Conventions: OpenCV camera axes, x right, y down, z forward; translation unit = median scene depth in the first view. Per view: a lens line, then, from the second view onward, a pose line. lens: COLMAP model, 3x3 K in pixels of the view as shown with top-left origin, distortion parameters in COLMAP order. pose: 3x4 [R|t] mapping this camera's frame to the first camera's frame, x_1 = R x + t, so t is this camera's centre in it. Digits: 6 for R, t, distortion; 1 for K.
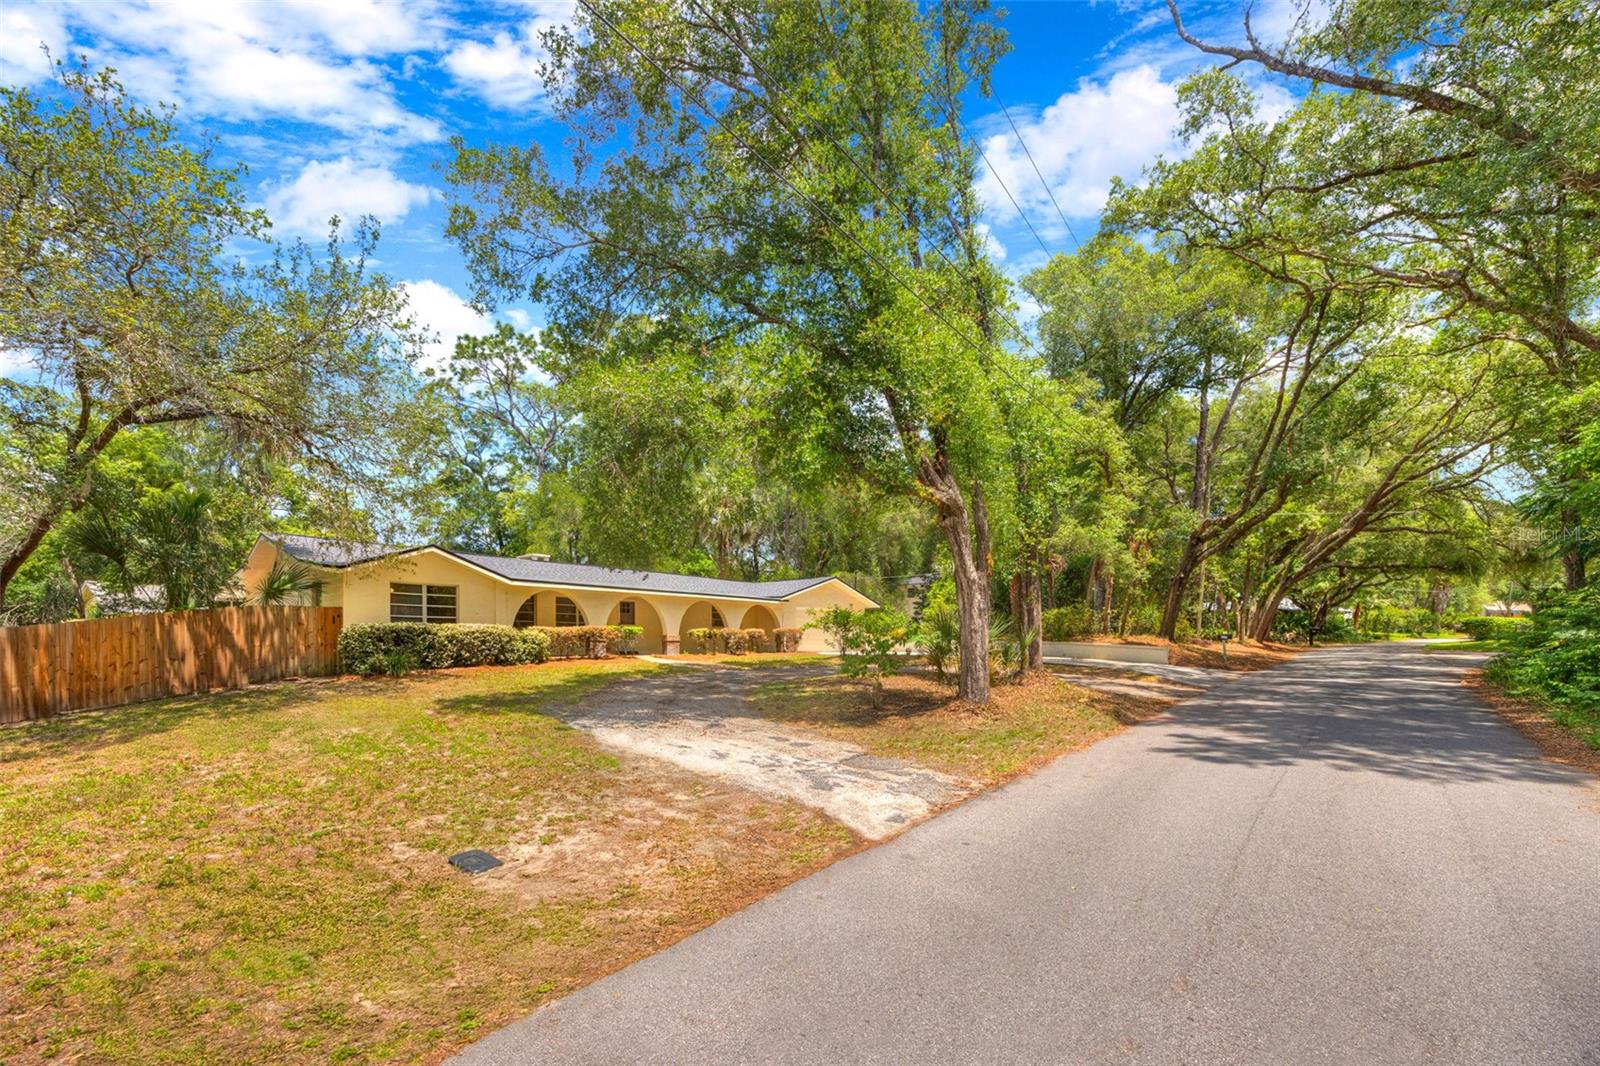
lens RADIAL K [[610.5, 0, 796.3], [0, 610.5, 549.7], [0, 0, 1]] dist [-0.003522, 0.000175]
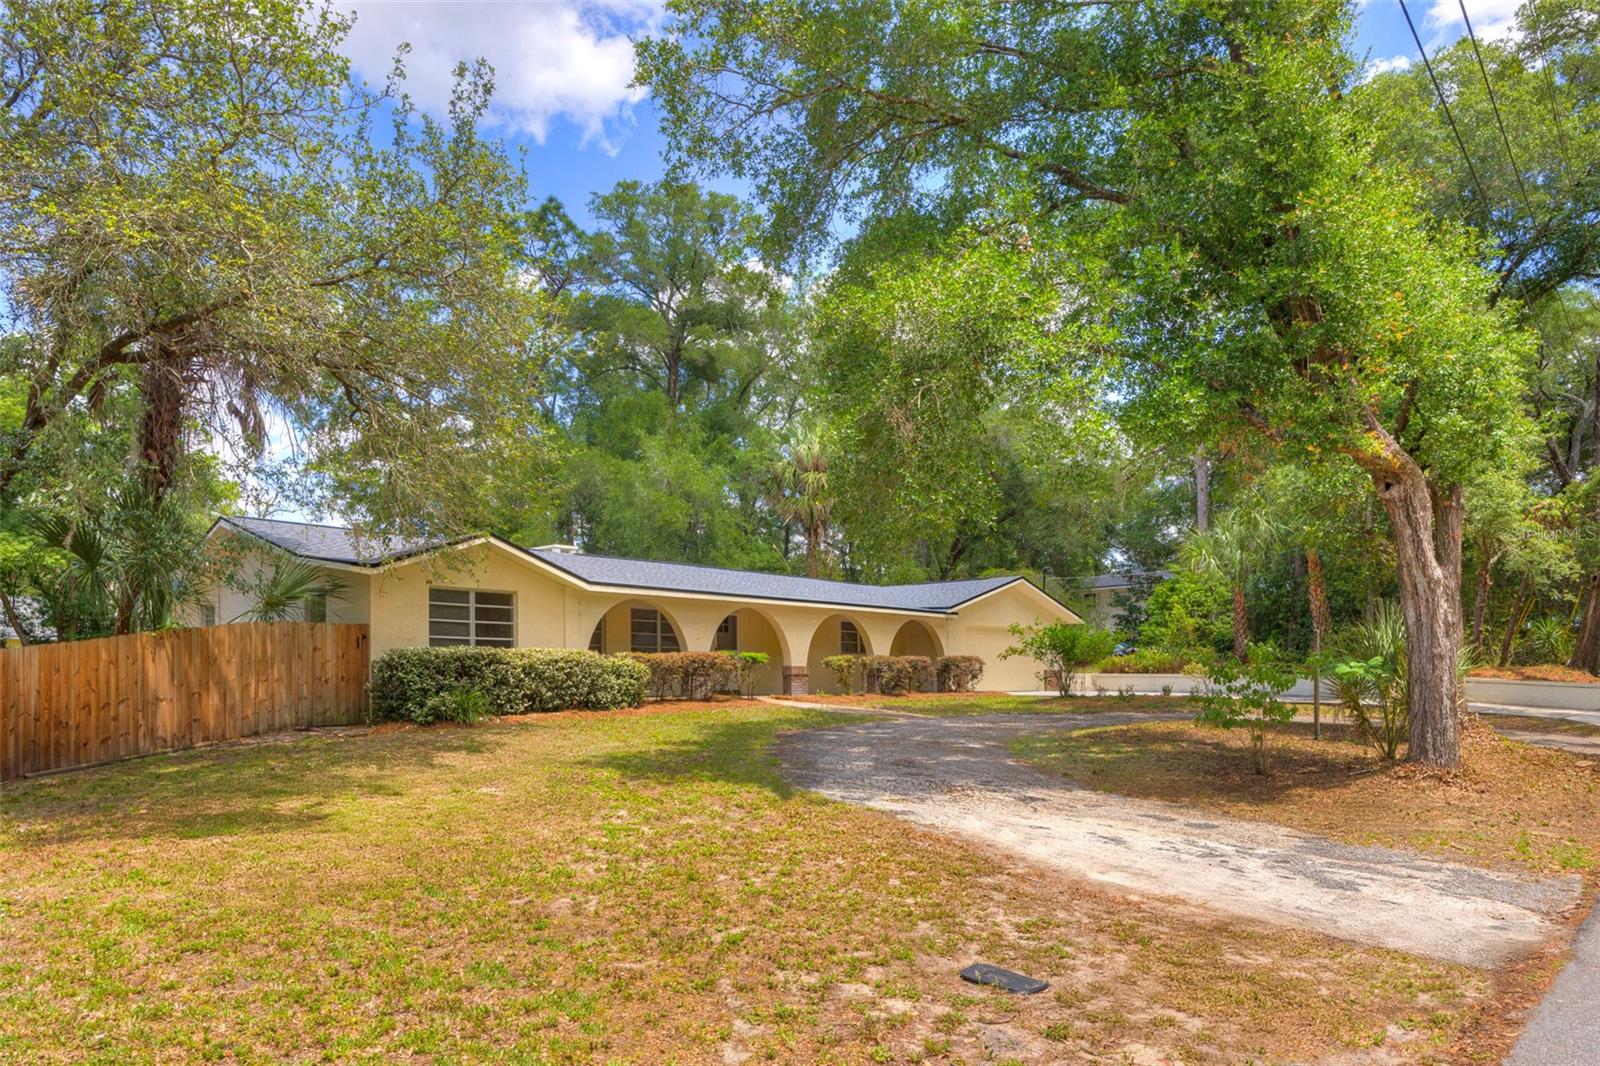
lens RADIAL K [[939.8, 0, 801.3], [0, 939.8, 525.6], [0, 0, 1]] dist [-0.000600, -0.001413]
pose [[0.998520, -0.007670, -0.053844, -0.200636], [0.007085, 0.999914, -0.011036, -0.001465], [0.053924, 0.010638, 0.998488, -0.031399]]
